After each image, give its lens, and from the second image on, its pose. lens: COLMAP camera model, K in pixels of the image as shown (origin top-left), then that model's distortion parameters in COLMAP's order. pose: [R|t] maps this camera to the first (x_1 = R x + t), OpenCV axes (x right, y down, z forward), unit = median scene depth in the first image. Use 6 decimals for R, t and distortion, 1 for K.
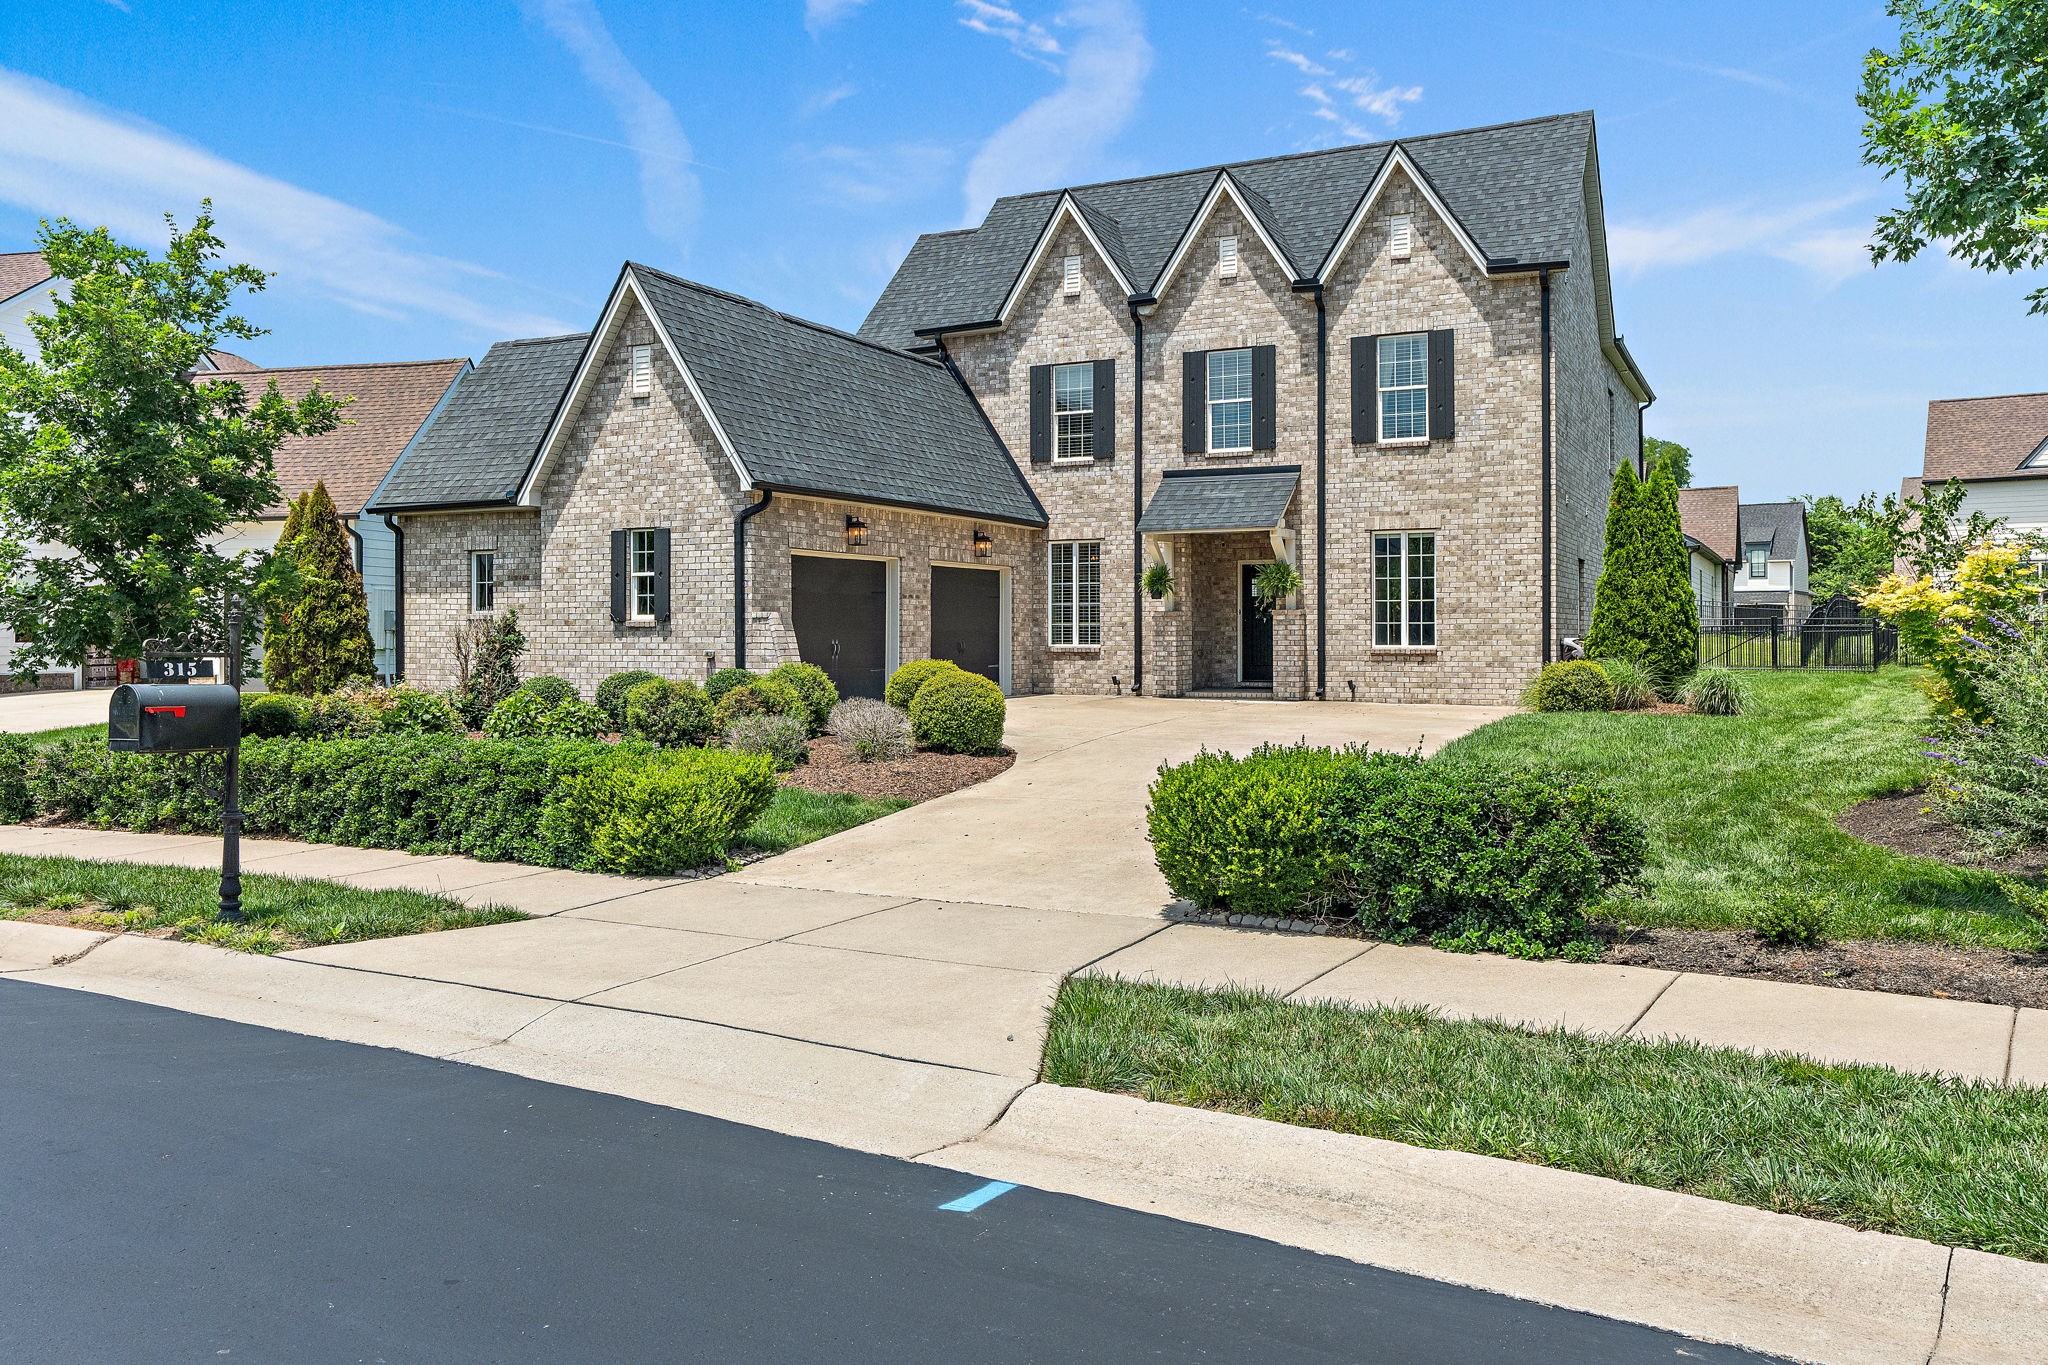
lens RADIAL K [[1513.5, 0, 1023.6], [0, 1513.5, 662.7], [0, 0, 1]] dist [0.001589, 0.002533]
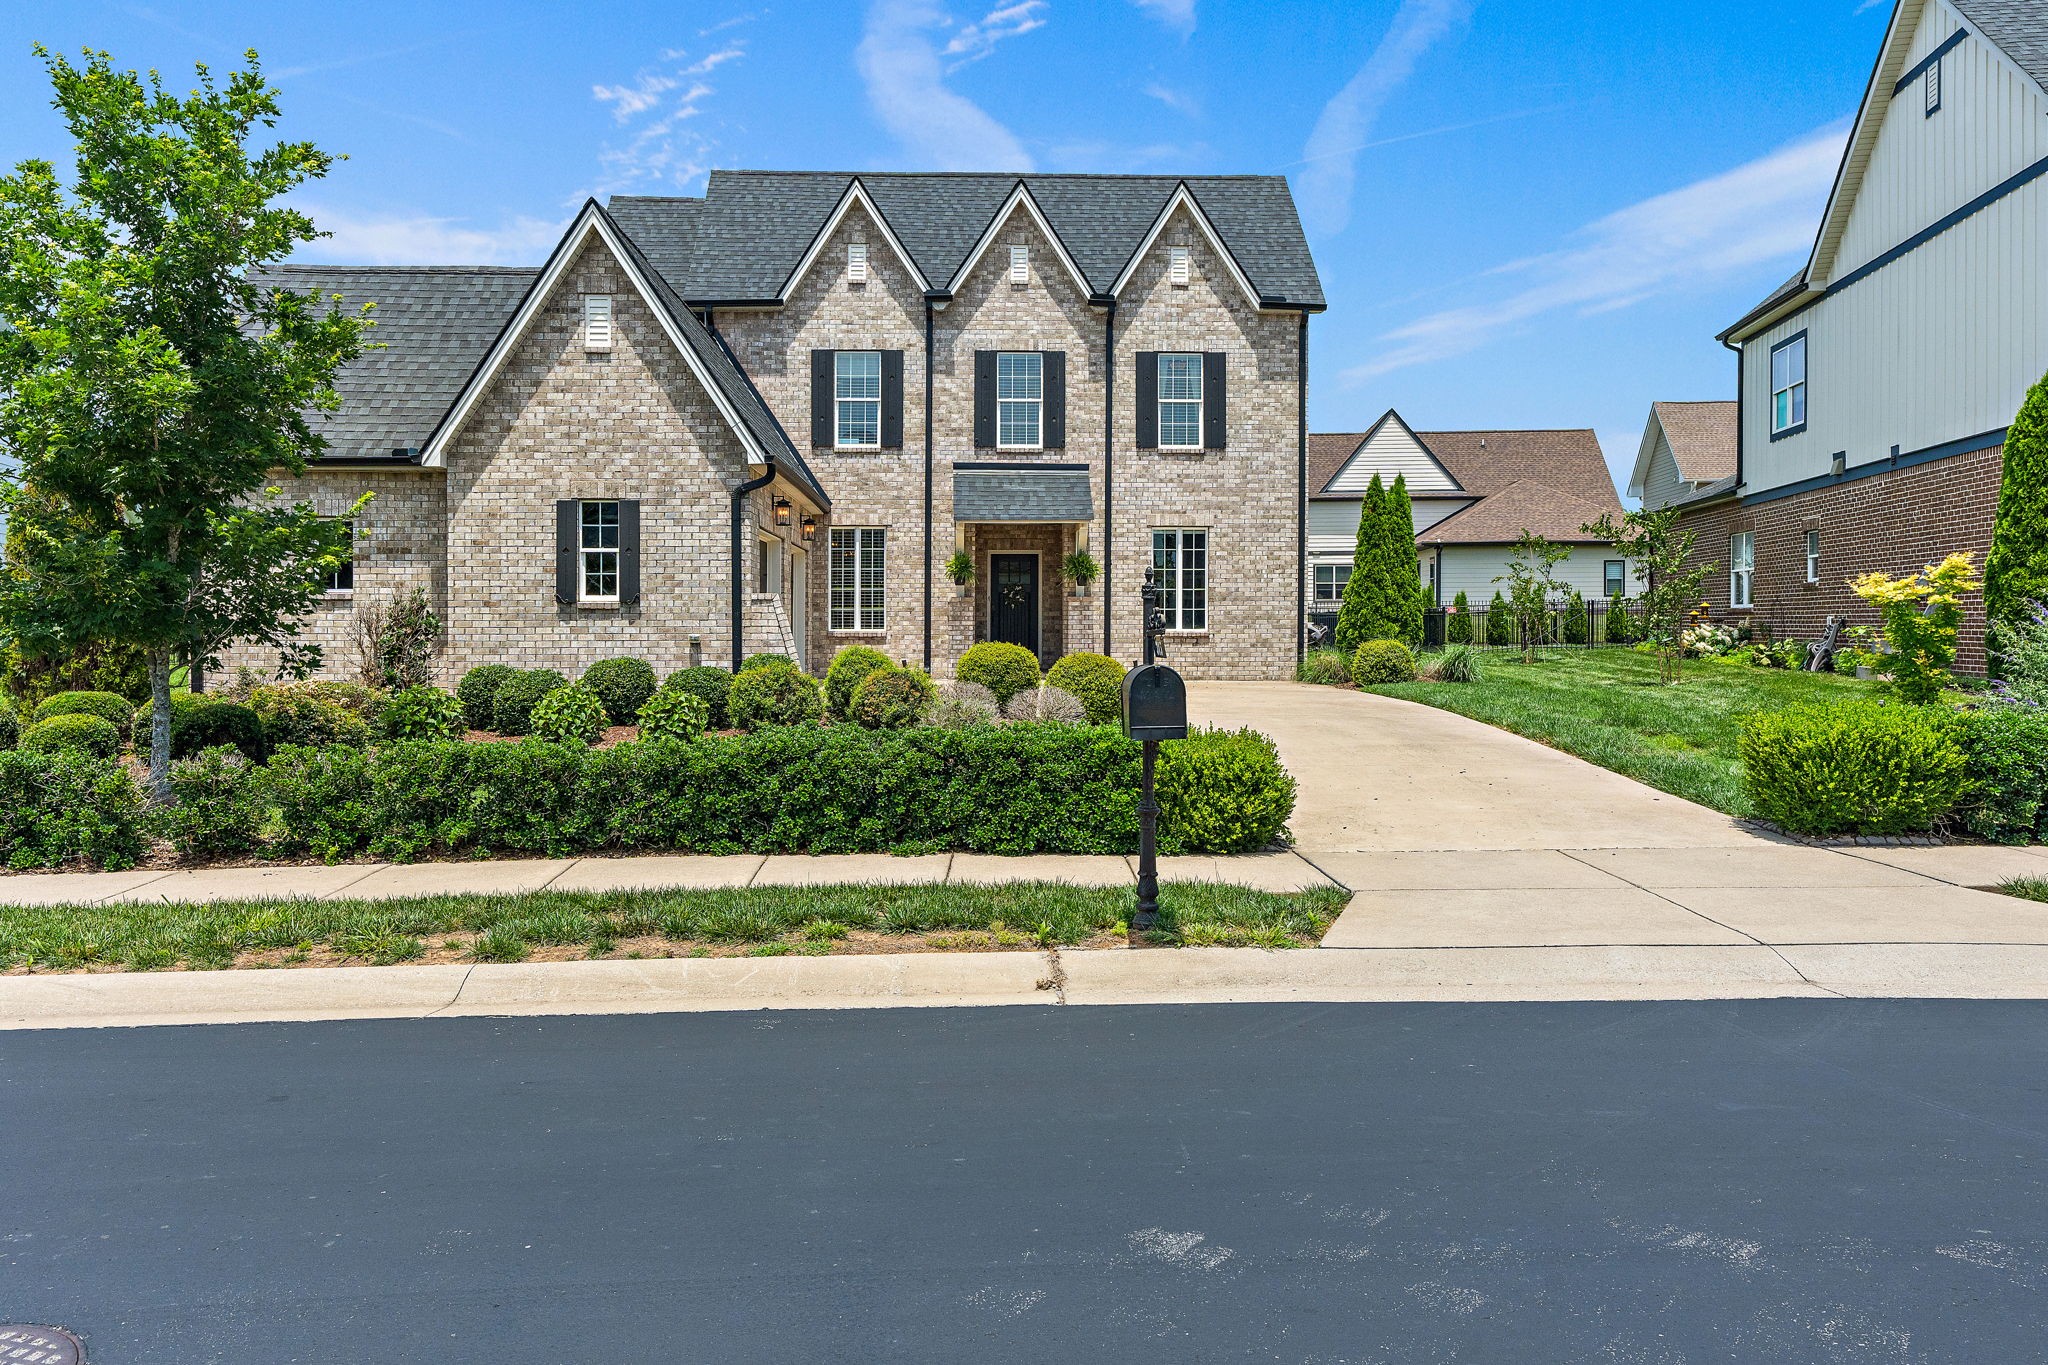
lens RADIAL K [[1457.3, 0, 1024.0], [0, 1457.3, 682.5], [0, 0, 1]] dist [0.000469, 0.000525]
pose [[0.876313, -0.019555, 0.481345, -0.374691], [0.008968, 0.999665, 0.024286, 0.001095], [-0.481658, -0.016966, 0.876195, 0.099087]]
